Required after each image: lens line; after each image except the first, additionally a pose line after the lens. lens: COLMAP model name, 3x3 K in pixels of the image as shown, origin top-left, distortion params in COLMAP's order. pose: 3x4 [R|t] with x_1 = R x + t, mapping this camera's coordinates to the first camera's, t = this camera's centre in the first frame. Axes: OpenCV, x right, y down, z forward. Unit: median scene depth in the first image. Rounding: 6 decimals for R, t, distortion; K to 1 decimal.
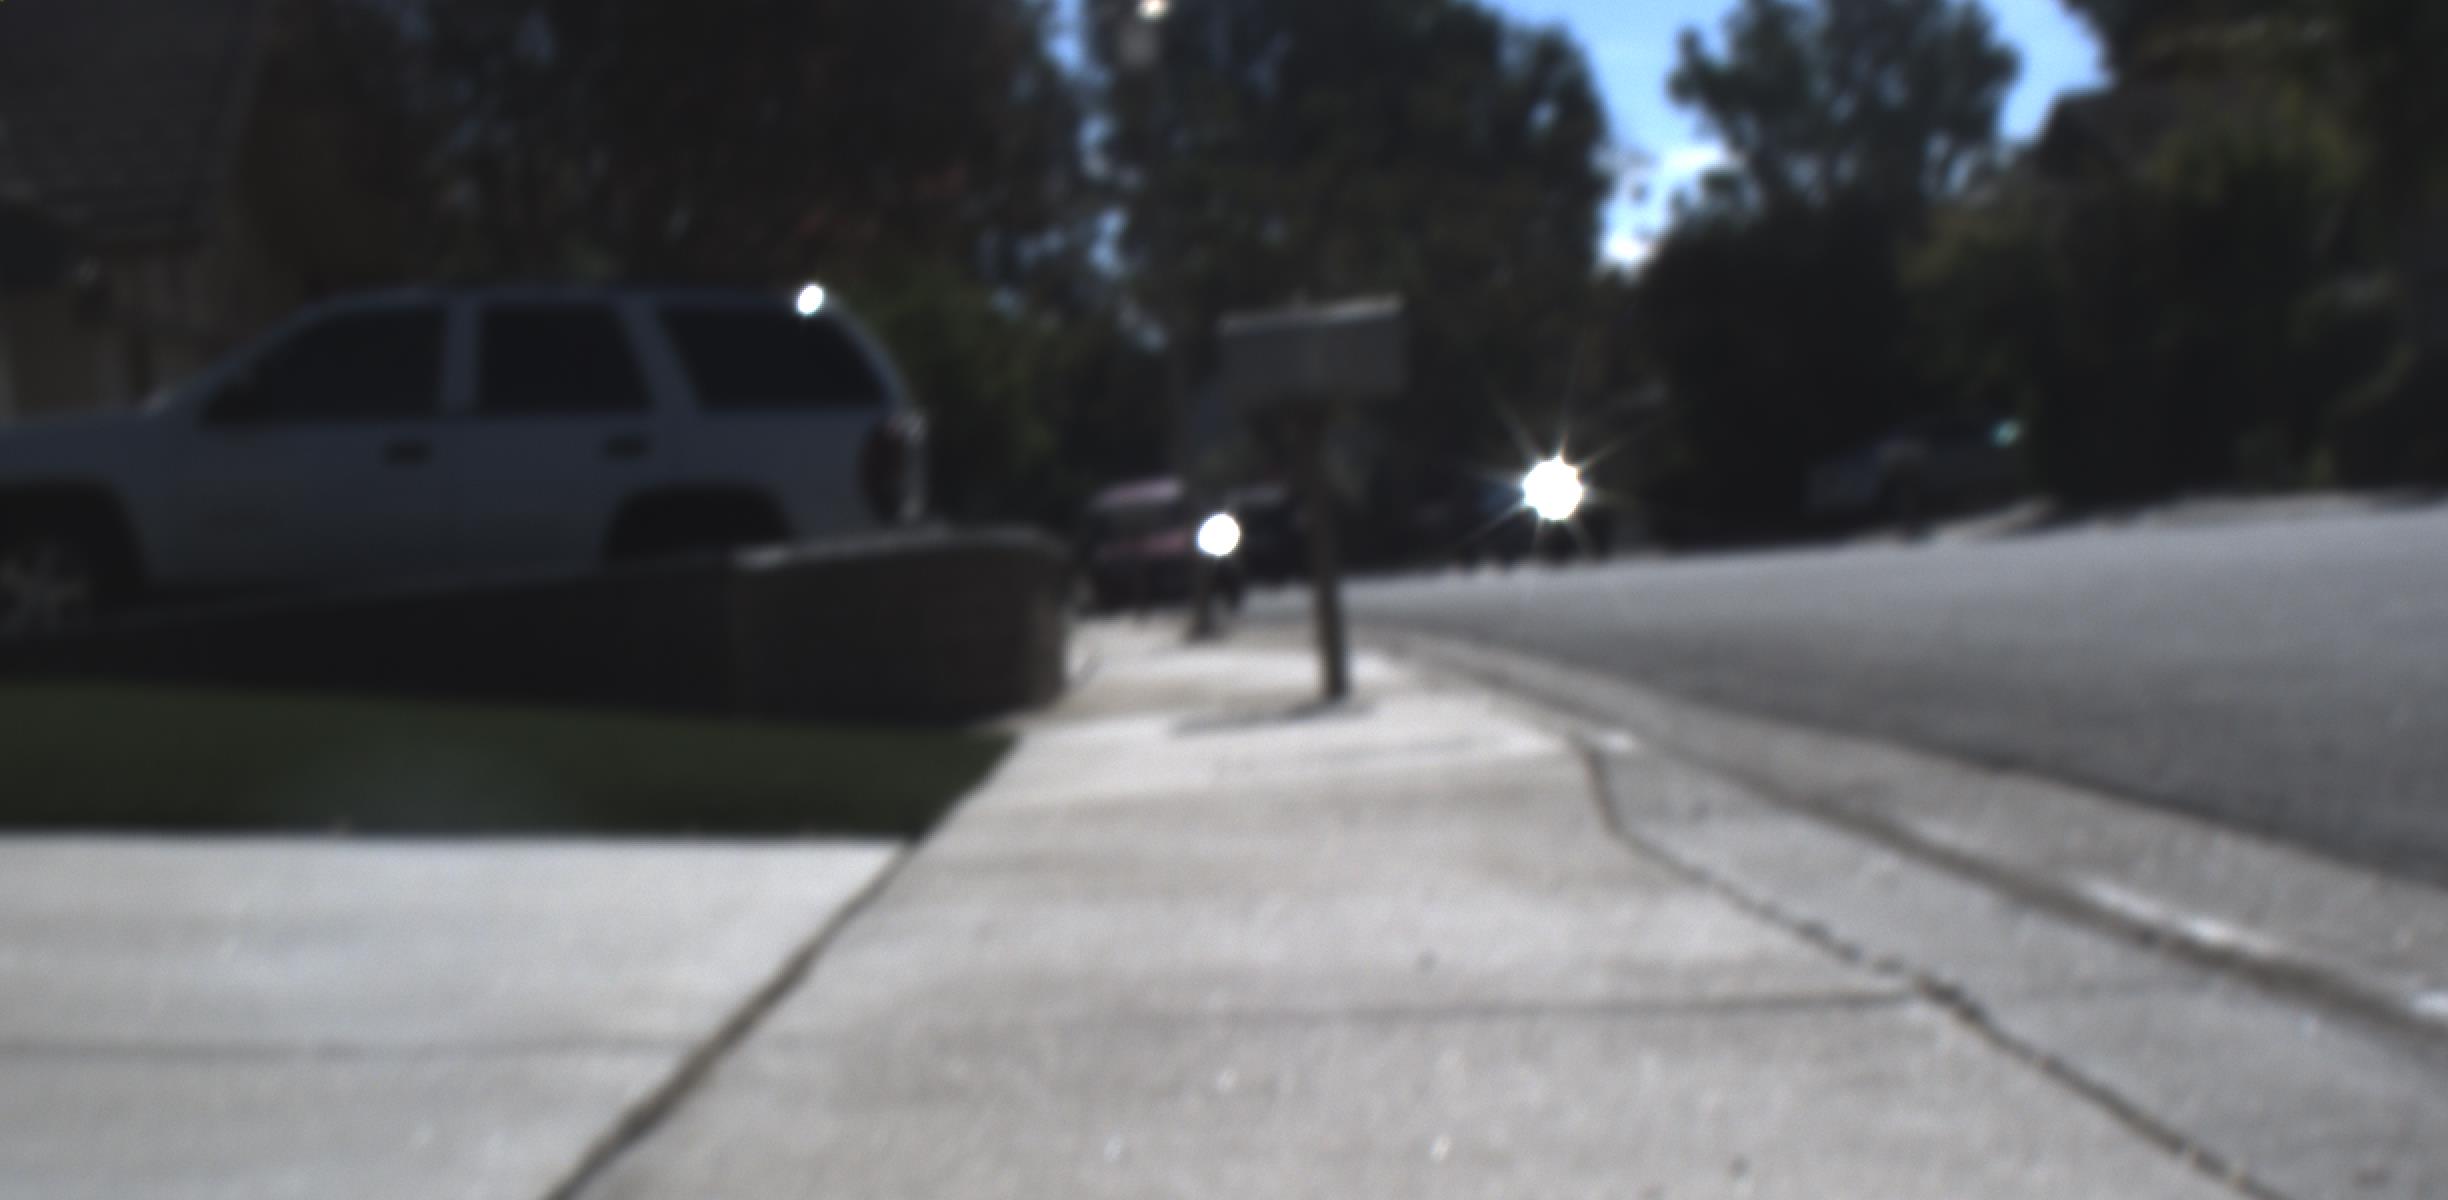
lens RADIAL K [[9705.7, 0, 1224.0], [0, 9705.7, 600.0], [0, 0, 1]] dist [0.709552, 0.530106]
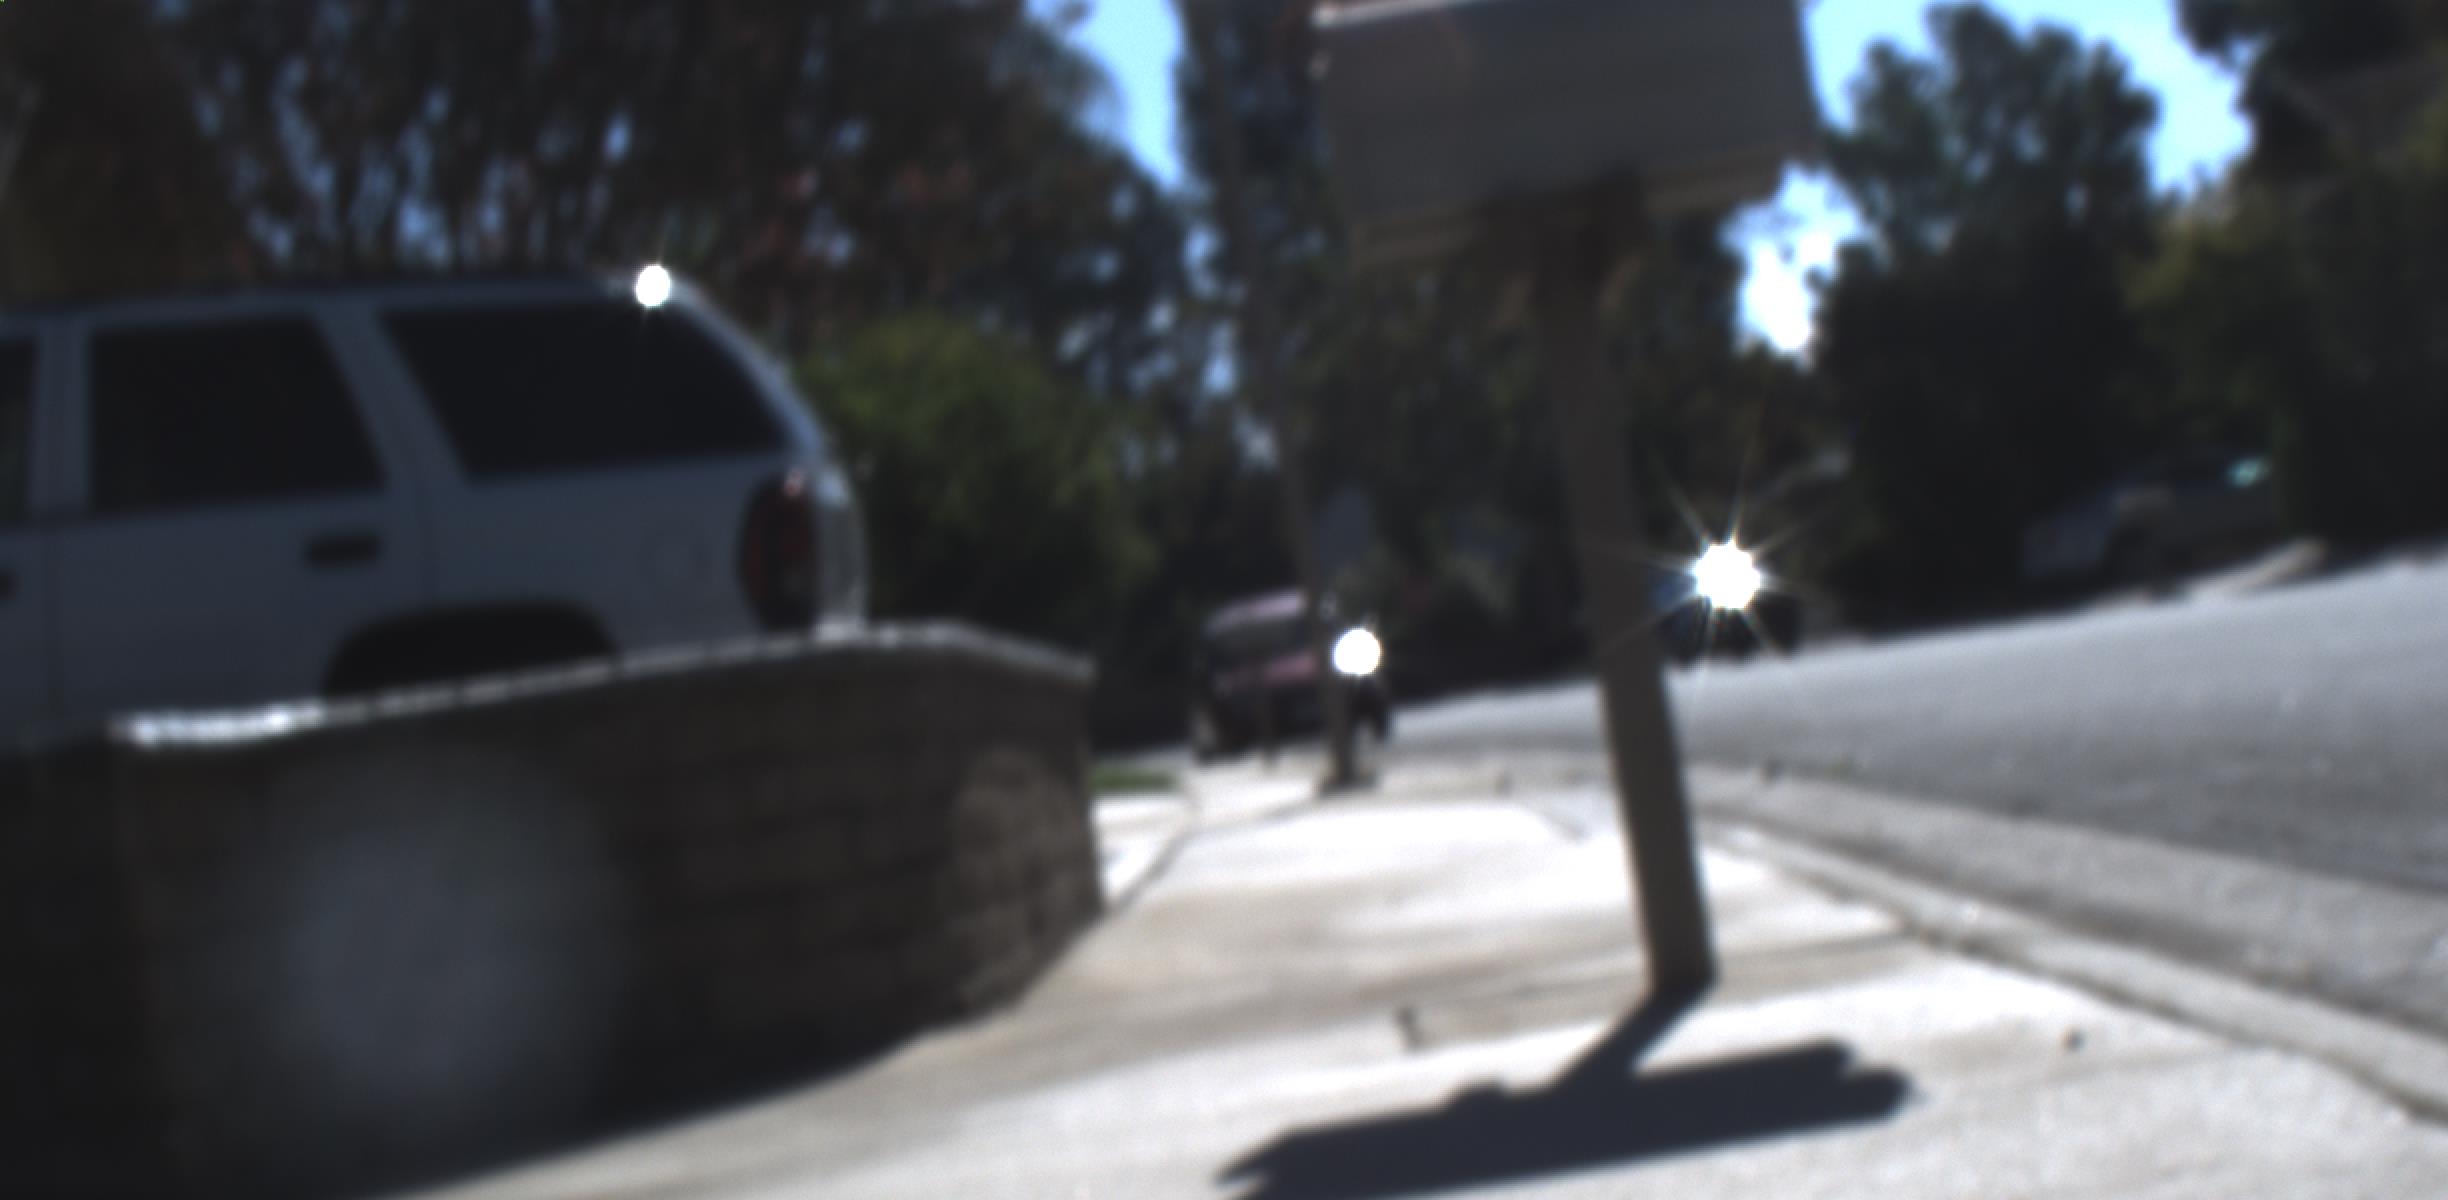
lens RADIAL K [[2961.9, 0, 1224.0], [0, 2961.9, 600.0], [0, 0, 1]] dist [-0.009194, -0.006583]
pose [[0.995791, -0.074870, -0.052857, 0.001990], [0.072104, 0.996019, -0.052422, 0.001663], [0.056571, 0.048390, 0.997225, 0.718575]]
